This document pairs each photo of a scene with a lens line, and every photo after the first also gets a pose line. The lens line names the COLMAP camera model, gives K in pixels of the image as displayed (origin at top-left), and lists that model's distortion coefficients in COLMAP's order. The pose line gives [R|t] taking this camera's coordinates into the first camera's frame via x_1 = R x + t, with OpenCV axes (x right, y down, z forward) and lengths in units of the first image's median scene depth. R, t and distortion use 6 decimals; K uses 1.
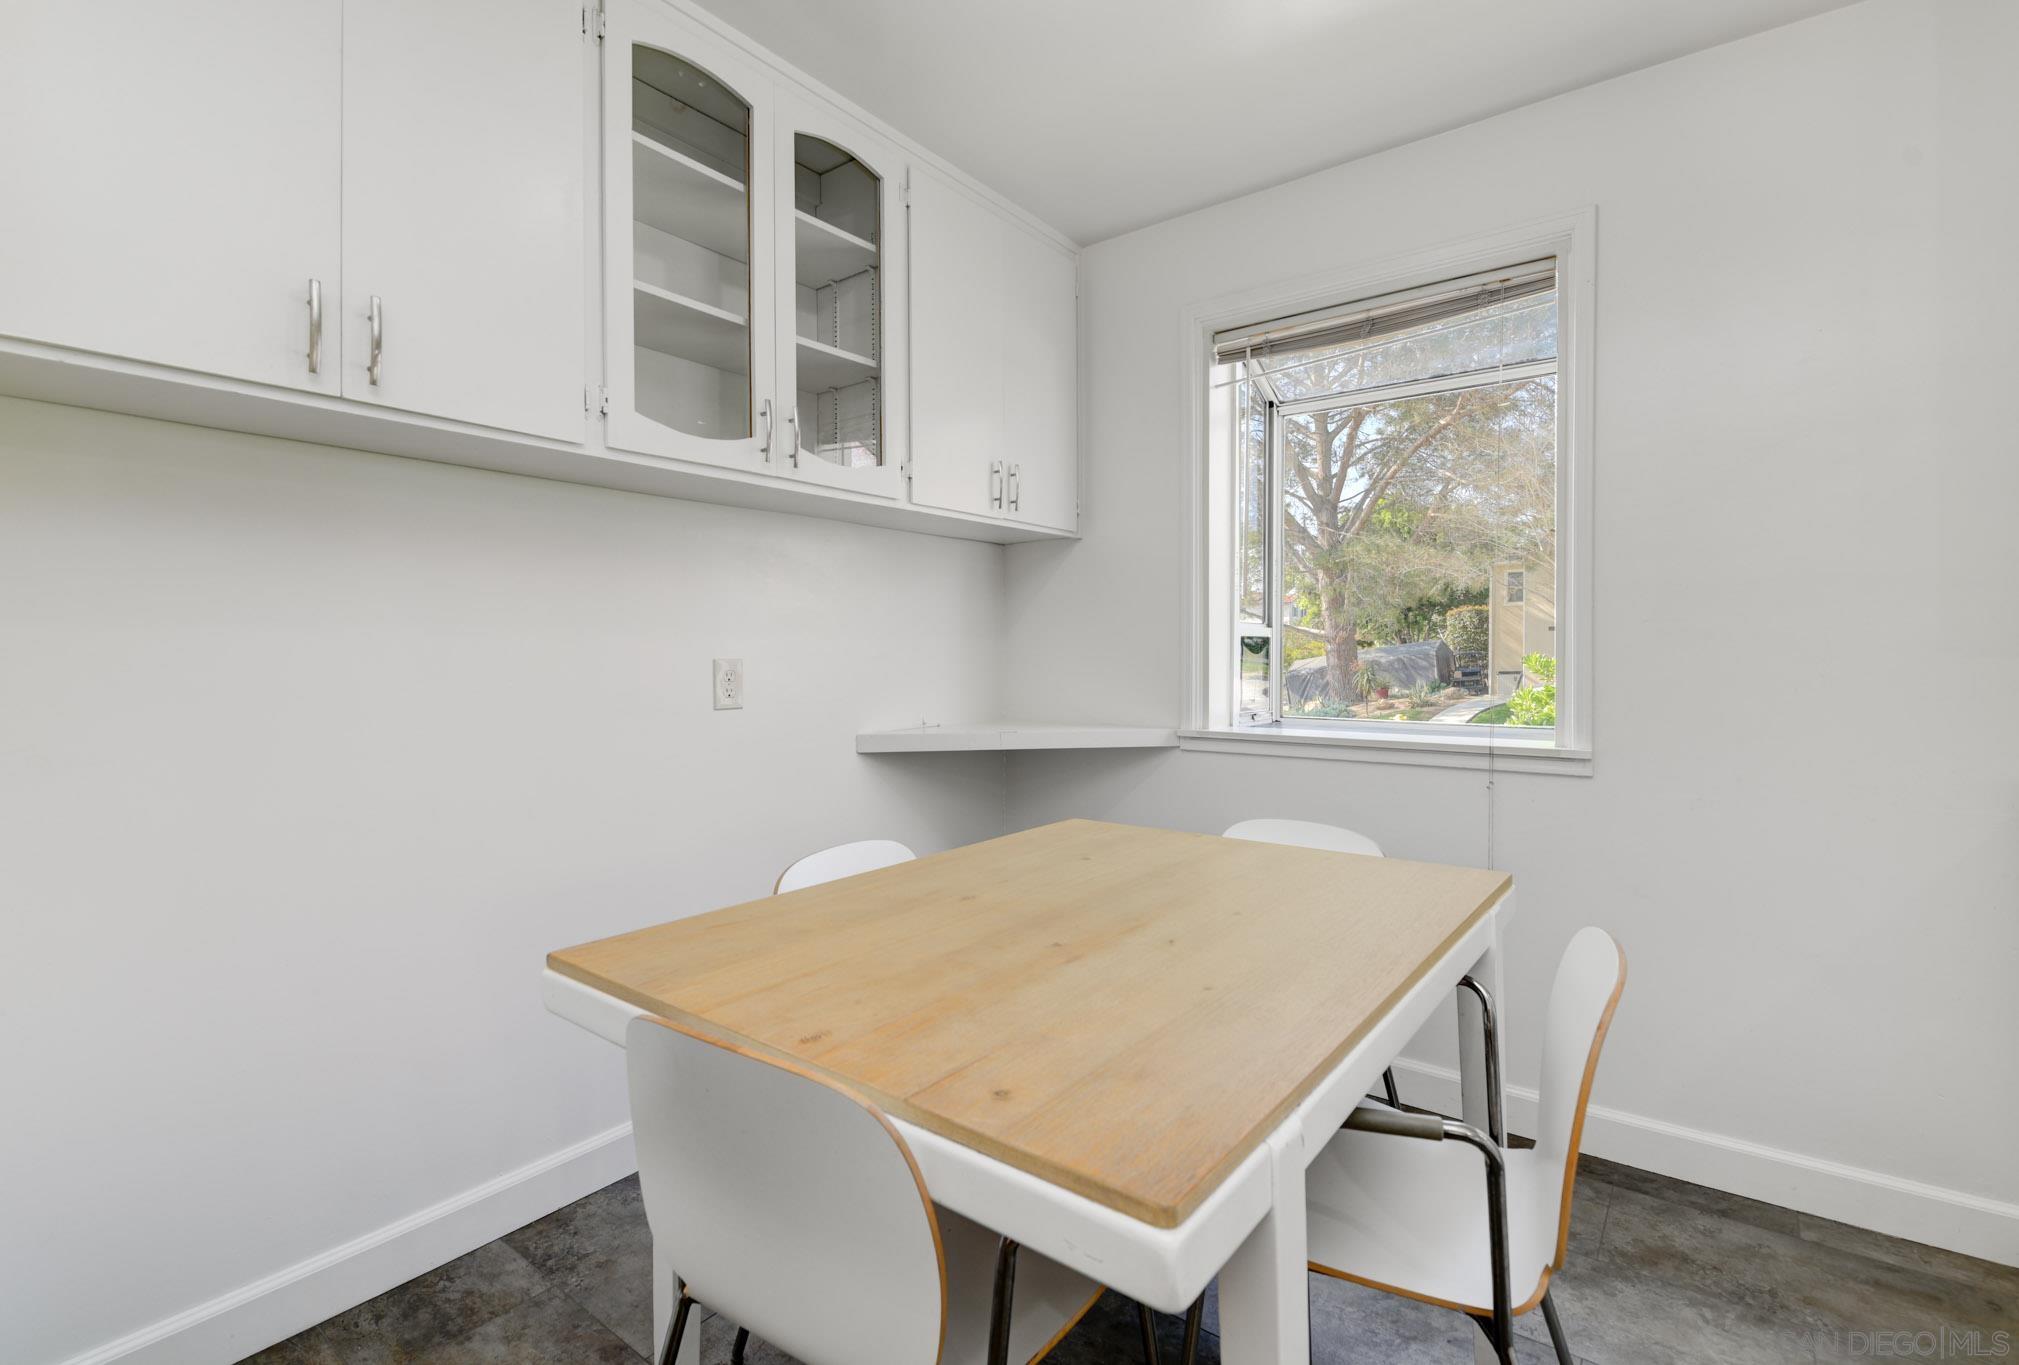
lens RADIAL K [[921.0, 0, 982.9], [0, 921.0, 676.7], [0, 0, 1]] dist [-0.002164, -0.000782]
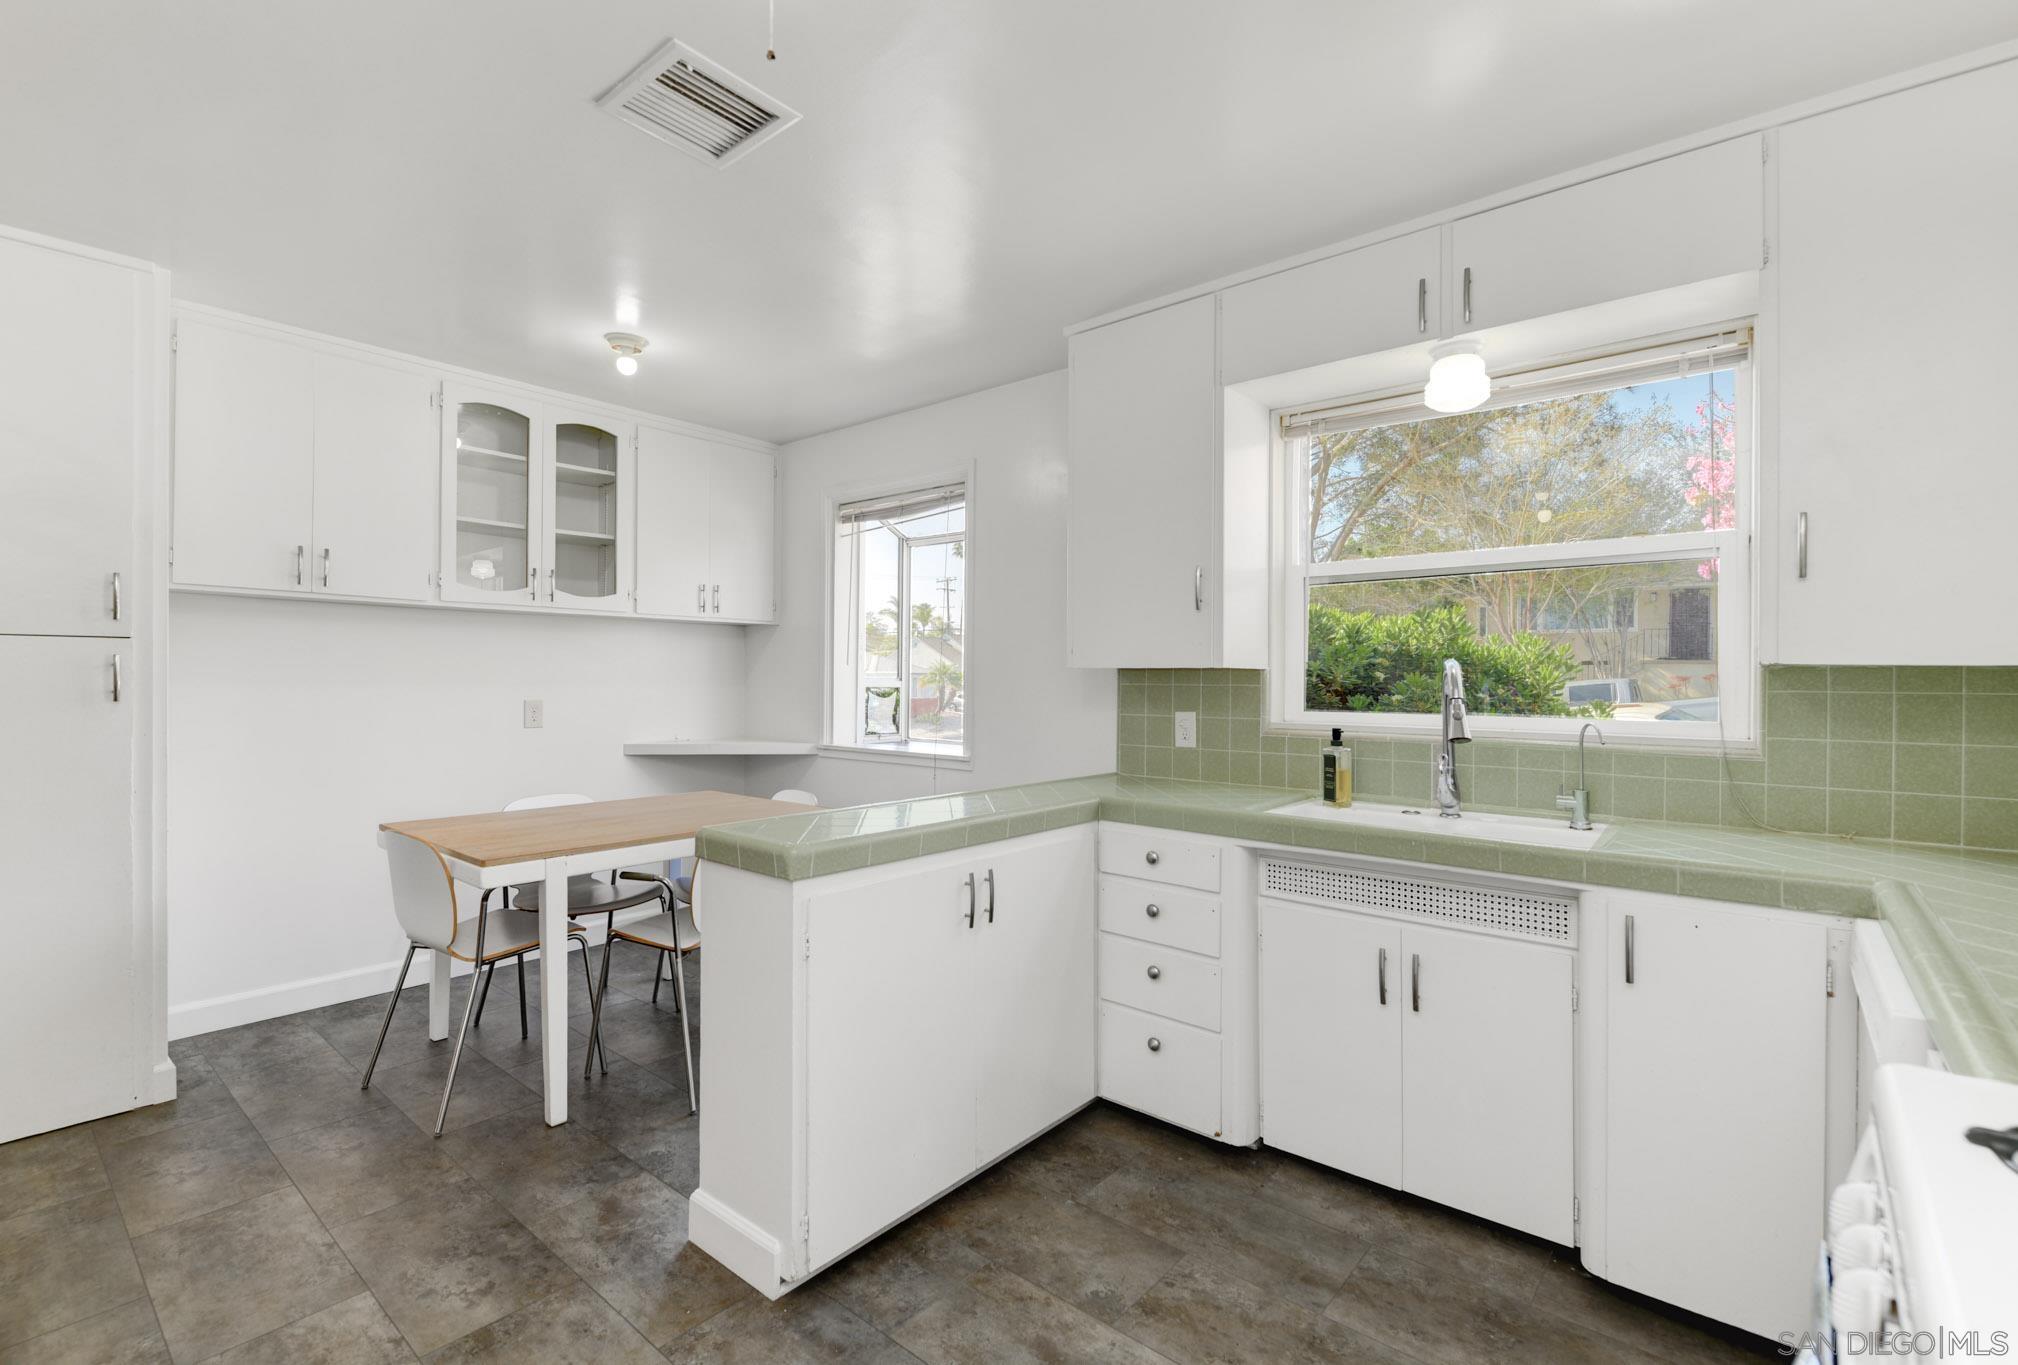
lens RADIAL K [[1006.2, 0, 1008.4], [0, 1006.2, 675.1], [0, 0, 1]] dist [0.001257, -0.000299]
pose [[0.996019, 0.010178, -0.088557, 0.779026], [-0.012347, 0.999636, -0.023977, -0.029260], [0.088281, 0.024975, 0.995782, -0.836588]]
